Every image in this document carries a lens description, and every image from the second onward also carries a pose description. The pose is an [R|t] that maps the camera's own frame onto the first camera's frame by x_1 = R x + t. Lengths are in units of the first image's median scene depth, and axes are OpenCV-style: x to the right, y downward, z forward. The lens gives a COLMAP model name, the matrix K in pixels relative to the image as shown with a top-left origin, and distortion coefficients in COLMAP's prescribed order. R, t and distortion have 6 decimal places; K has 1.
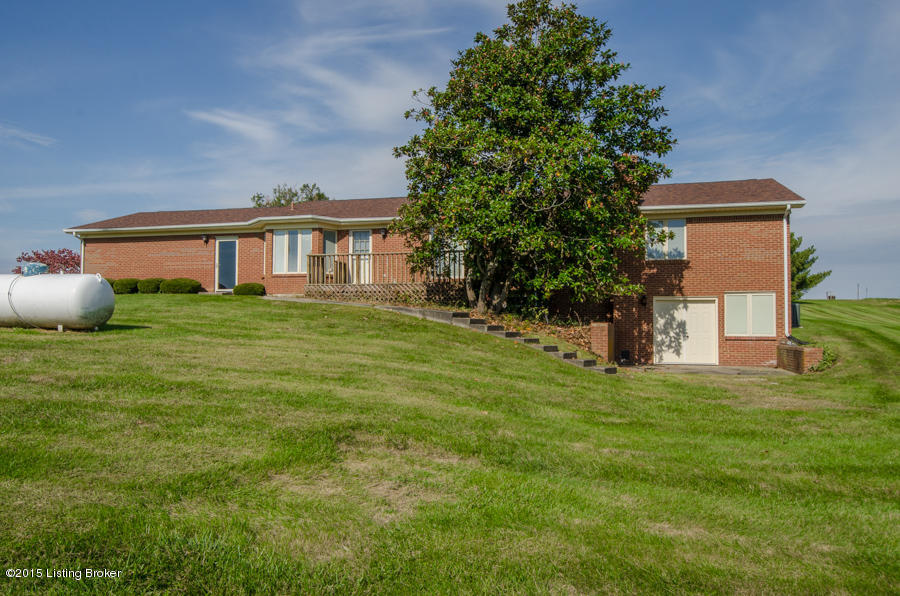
lens RADIAL K [[703.1, 0, 450.0], [0, 703.1, 298.0], [0, 0, 1]] dist [-0.002250, -0.001299]
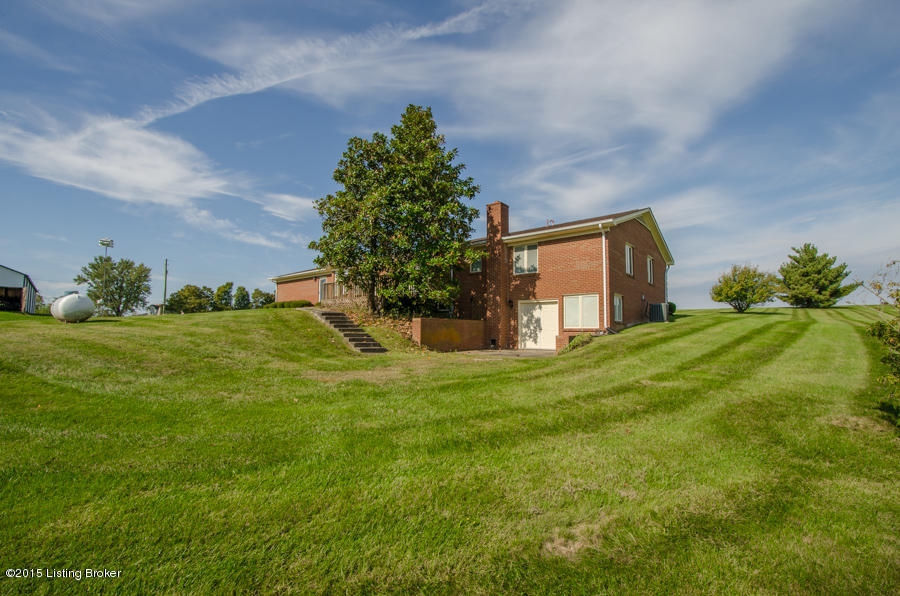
lens RADIAL K [[395.4, 0, 450.0], [0, 395.4, 298.0], [0, 0, 1]] dist [-0.001997, -0.000286]
pose [[0.913328, -0.035044, -0.405714, 0.486629], [0.017855, 0.998778, -0.046075, 0.026452], [0.406833, 0.034838, 0.912838, 0.229696]]
